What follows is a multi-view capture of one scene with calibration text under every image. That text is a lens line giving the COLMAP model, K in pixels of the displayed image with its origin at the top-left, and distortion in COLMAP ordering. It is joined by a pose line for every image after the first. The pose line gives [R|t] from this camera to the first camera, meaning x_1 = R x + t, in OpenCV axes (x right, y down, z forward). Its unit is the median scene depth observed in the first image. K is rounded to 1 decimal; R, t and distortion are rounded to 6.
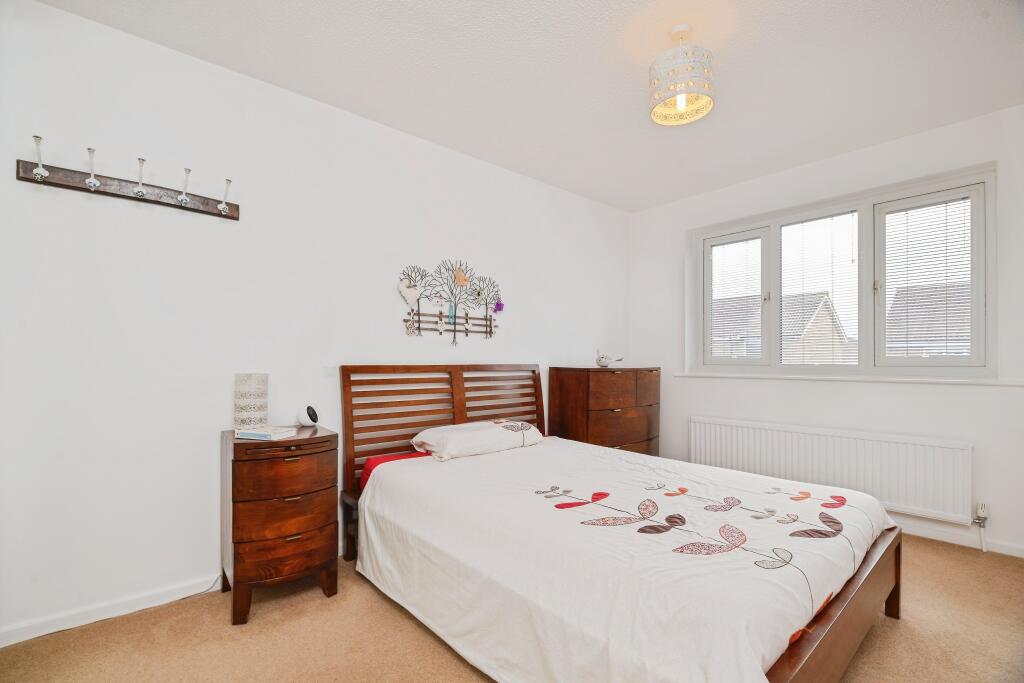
lens RADIAL K [[473.2, 0, 514.2], [0, 473.2, 354.3], [0, 0, 1]] dist [-0.002081, -0.007055]
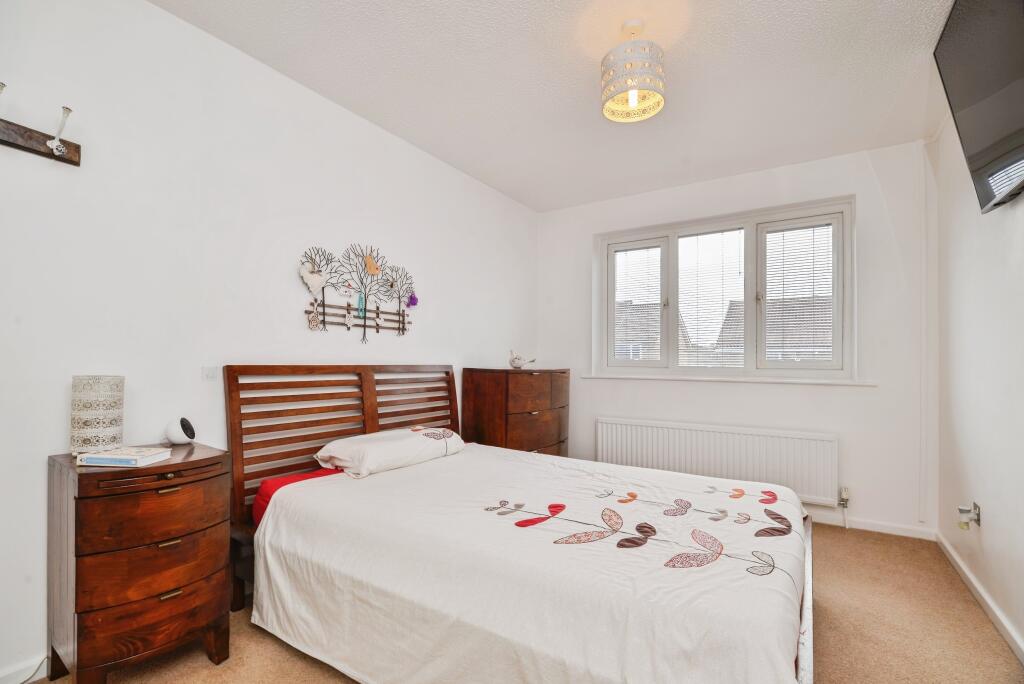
lens RADIAL K [[473.2, 0, 514.2], [0, 473.2, 354.8], [0, 0, 1]] dist [-0.002081, -0.007055]
pose [[0.960564, 0.011876, 0.277806, -0.122680], [-0.011869, 0.999928, -0.001705, 0.001546], [-0.277806, -0.001660, 0.960636, 0.104773]]
